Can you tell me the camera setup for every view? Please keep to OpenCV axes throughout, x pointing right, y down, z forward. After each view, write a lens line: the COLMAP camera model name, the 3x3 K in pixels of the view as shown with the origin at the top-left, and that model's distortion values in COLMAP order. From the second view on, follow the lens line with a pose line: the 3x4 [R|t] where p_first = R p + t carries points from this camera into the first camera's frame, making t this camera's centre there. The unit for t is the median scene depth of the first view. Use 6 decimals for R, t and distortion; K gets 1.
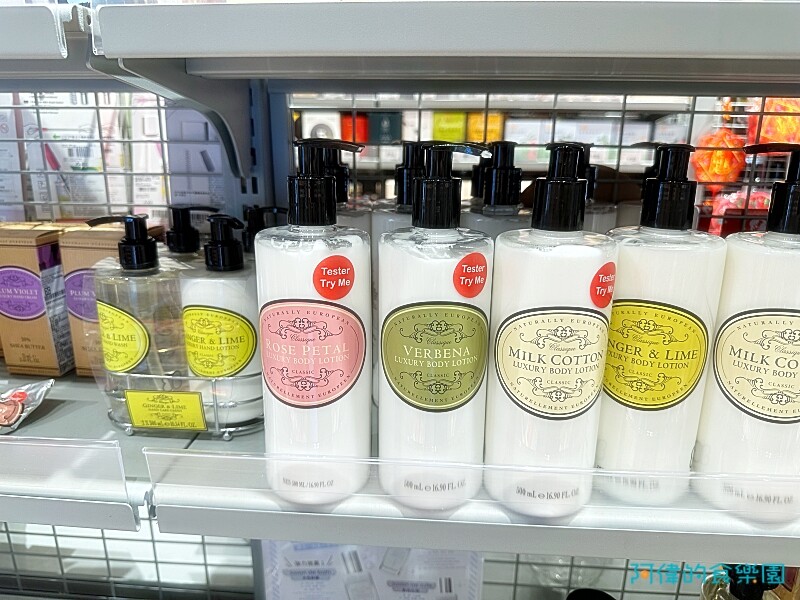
lens RADIAL K [[575.2, 0, 400.6], [0, 575.2, 302.9], [0, 0, 1]] dist [-0.014173, -0.000867]
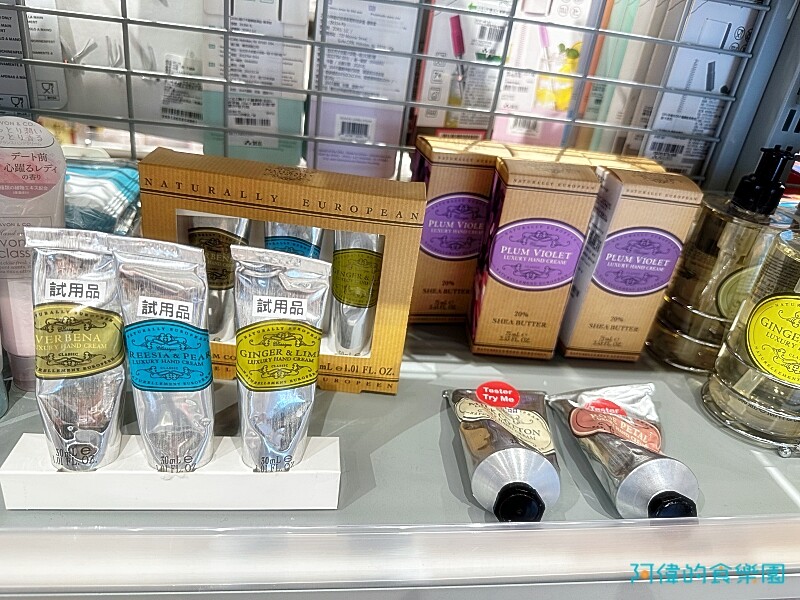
lens RADIAL K [[575.2, 0, 399.9], [0, 575.2, 297.9], [0, 0, 1]] dist [-0.014173, -0.000867]
pose [[0.970606, 0.006710, 0.240582, -0.850790], [-0.059681, 0.975100, 0.213583, -0.091129], [-0.233158, -0.221663, 0.946838, 0.291397]]
